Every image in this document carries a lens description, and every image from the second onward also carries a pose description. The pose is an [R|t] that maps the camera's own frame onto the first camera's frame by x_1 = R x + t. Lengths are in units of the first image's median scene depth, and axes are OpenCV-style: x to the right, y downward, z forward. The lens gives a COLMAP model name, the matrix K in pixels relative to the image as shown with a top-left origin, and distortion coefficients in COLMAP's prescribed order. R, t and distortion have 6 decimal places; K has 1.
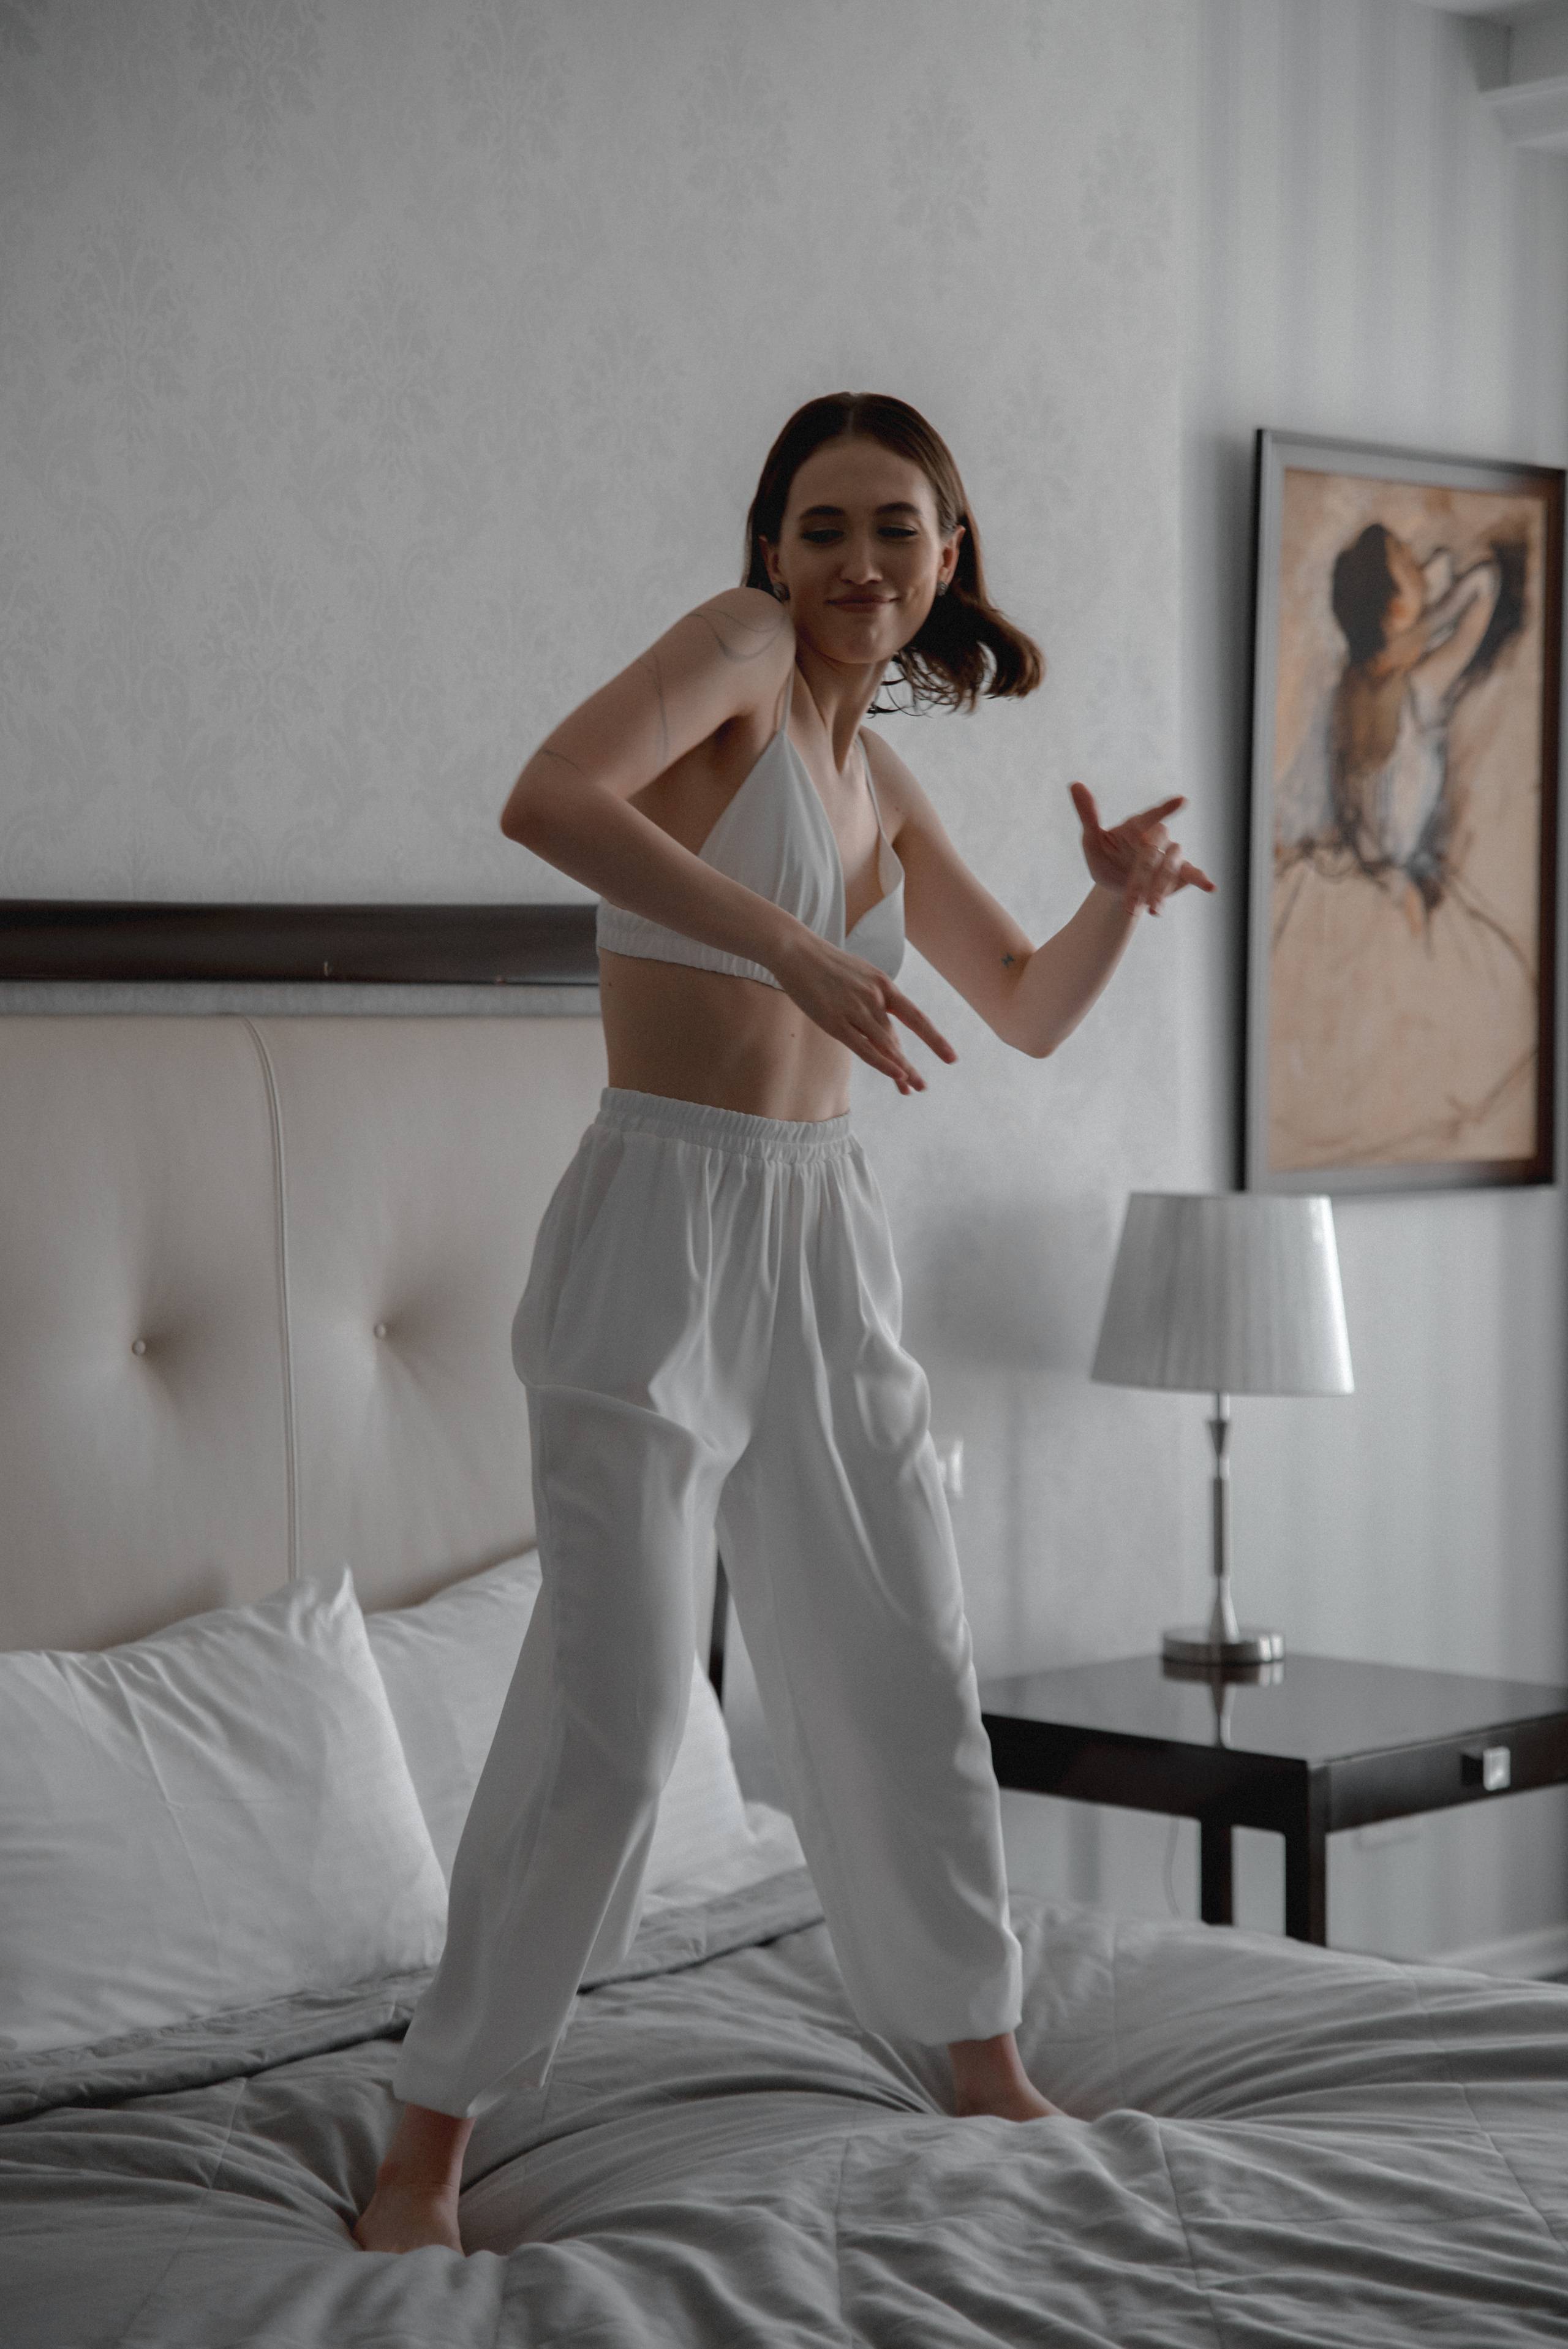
lens RADIAL K [[4297.7, 0, 794.1], [0, 4297.7, 1151.4], [0, 0, 1]] dist [0.224556, -0.160619]
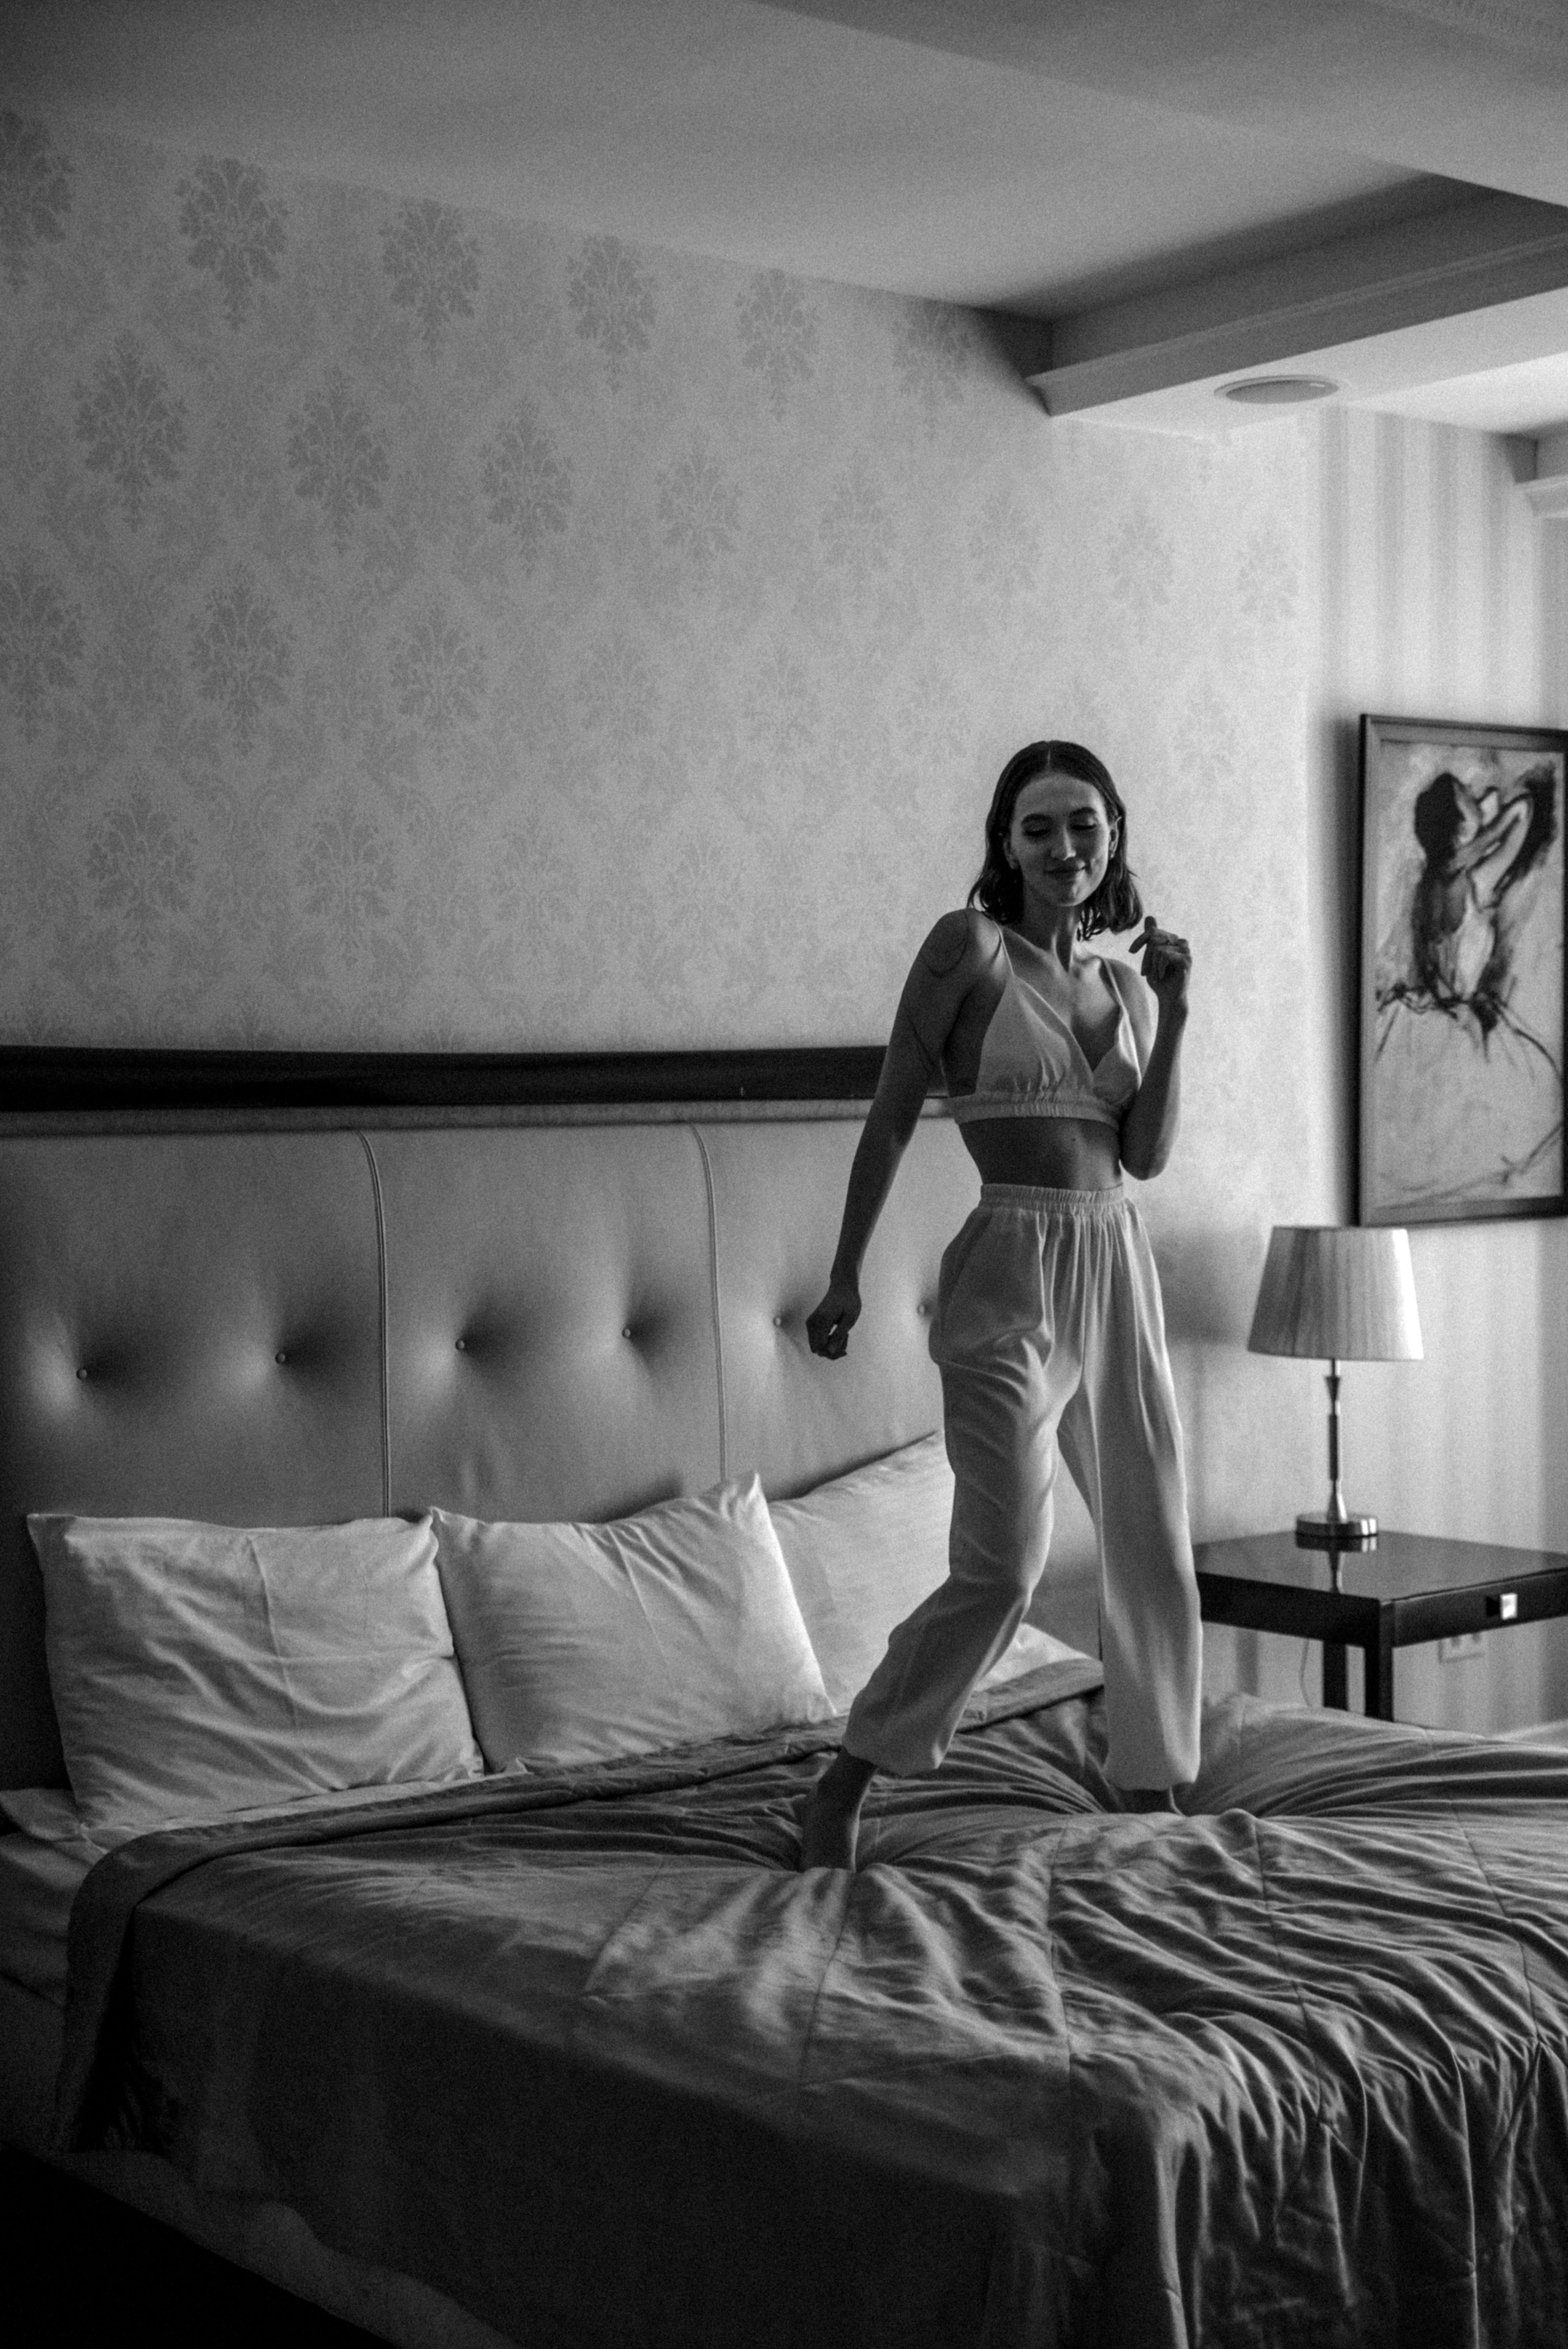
lens RADIAL K [[3173.6, 0, 784.0], [0, 3173.6, 1174.5], [0, 0, 1]] dist [0.048111, 0.086337]
pose [[0.994879, -0.004877, -0.100953, 0.019861], [0.005348, 0.999976, 0.004395, -0.014621], [0.100930, -0.004912, 0.994881, -0.127729]]
